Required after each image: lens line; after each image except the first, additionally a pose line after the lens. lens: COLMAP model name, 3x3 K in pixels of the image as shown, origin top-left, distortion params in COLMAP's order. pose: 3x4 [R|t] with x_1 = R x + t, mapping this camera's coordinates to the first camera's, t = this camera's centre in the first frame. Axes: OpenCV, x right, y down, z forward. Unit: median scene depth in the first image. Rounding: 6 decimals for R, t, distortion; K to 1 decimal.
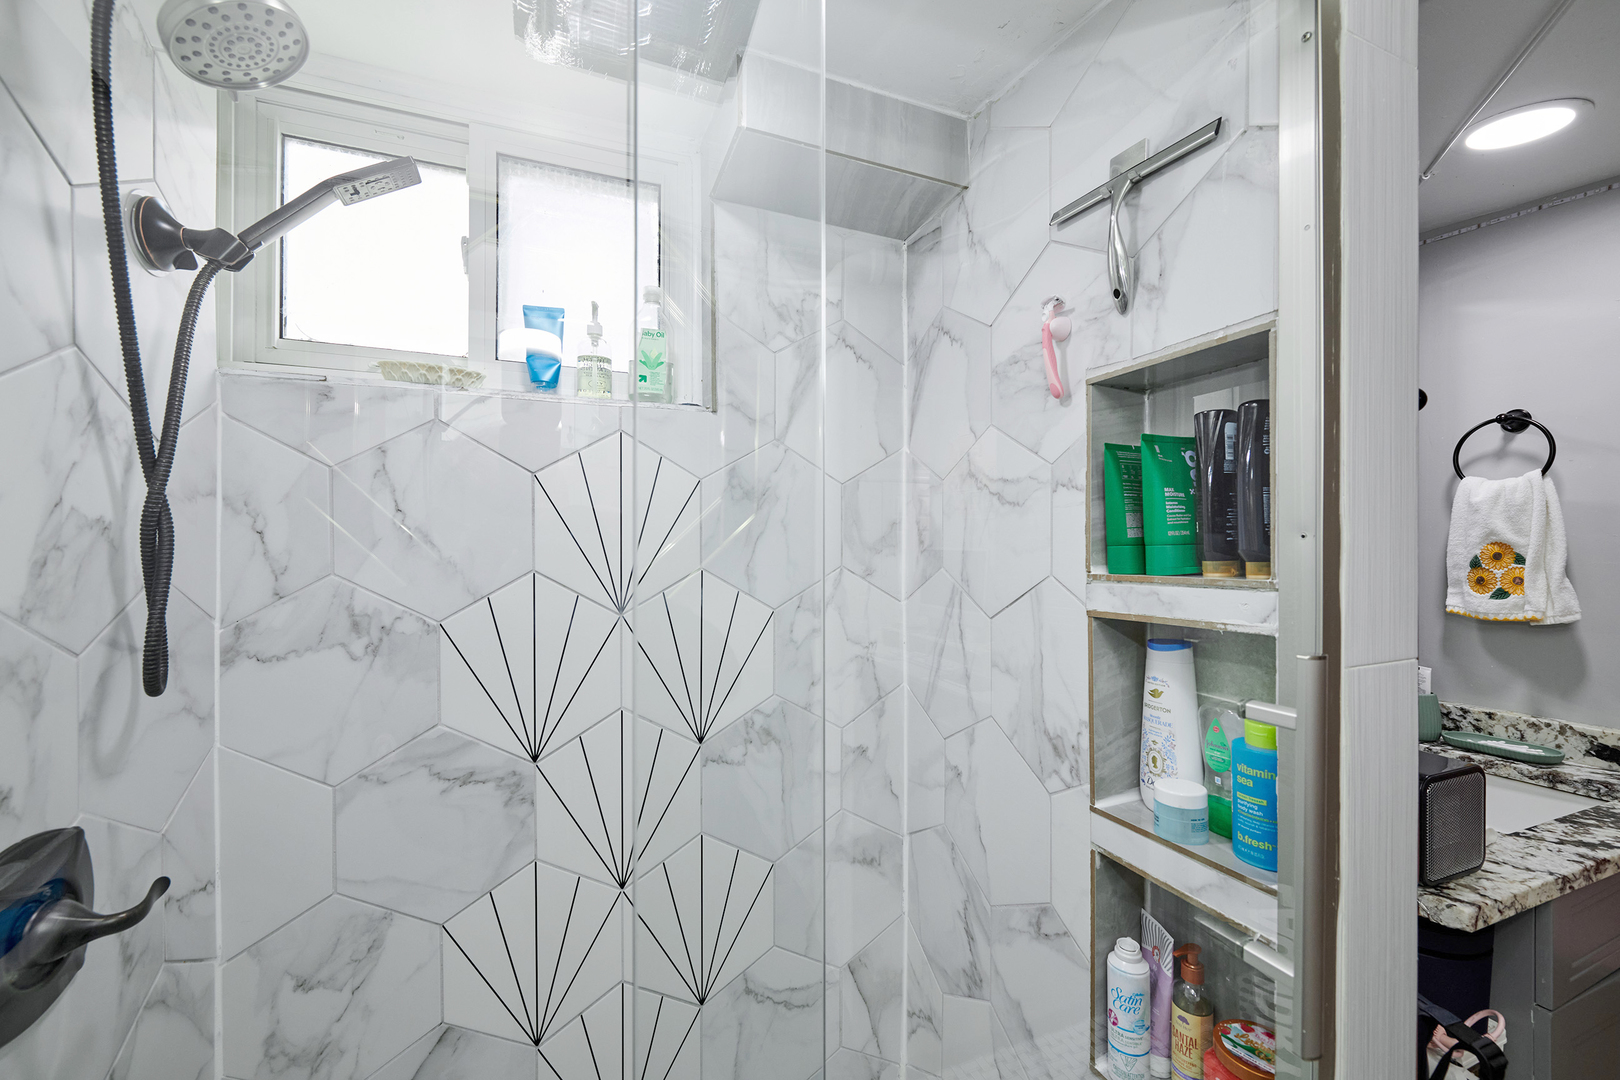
lens RADIAL K [[648.0, 0, 788.2], [0, 648.0, 536.4], [0, 0, 1]] dist [-0.001684, -0.000052]
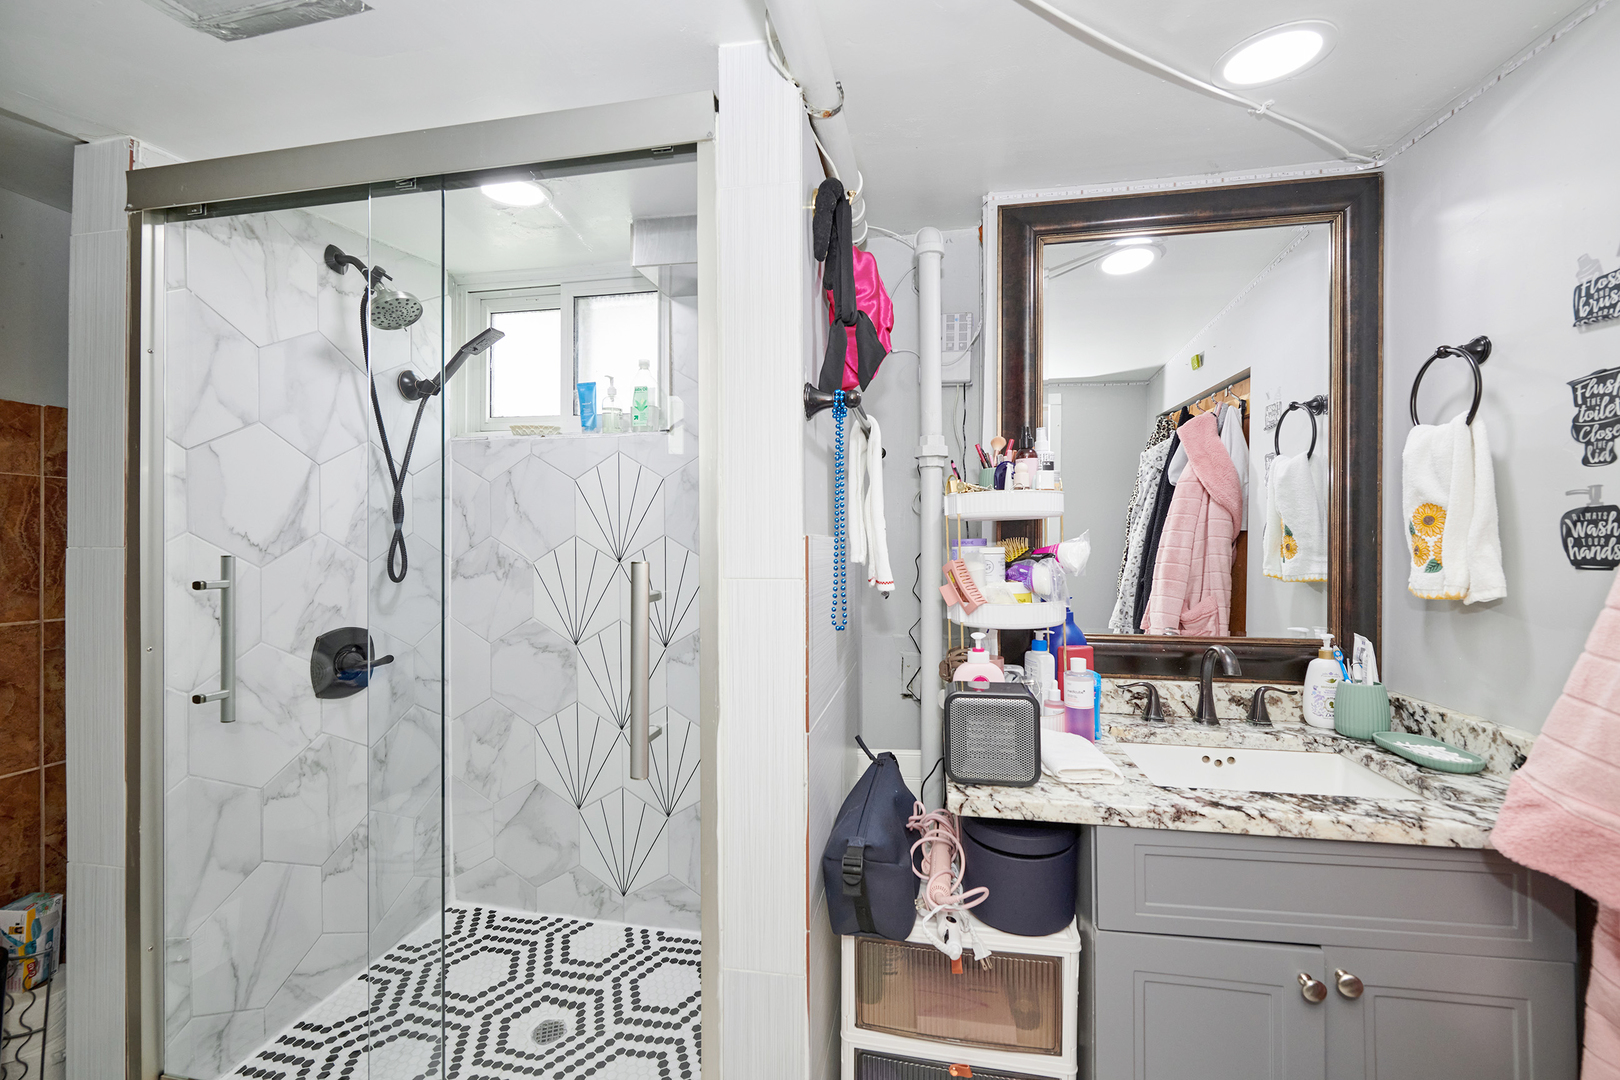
lens RADIAL K [[649.6, 0, 812.4], [0, 649.6, 527.1], [0, 0, 1]] dist [0.001256, 0.000135]
pose [[0.845989, -0.011339, -0.533079, 1.114984], [0.006969, 0.999924, -0.010209, 0.054200], [0.533154, 0.004922, 0.846004, -0.149219]]
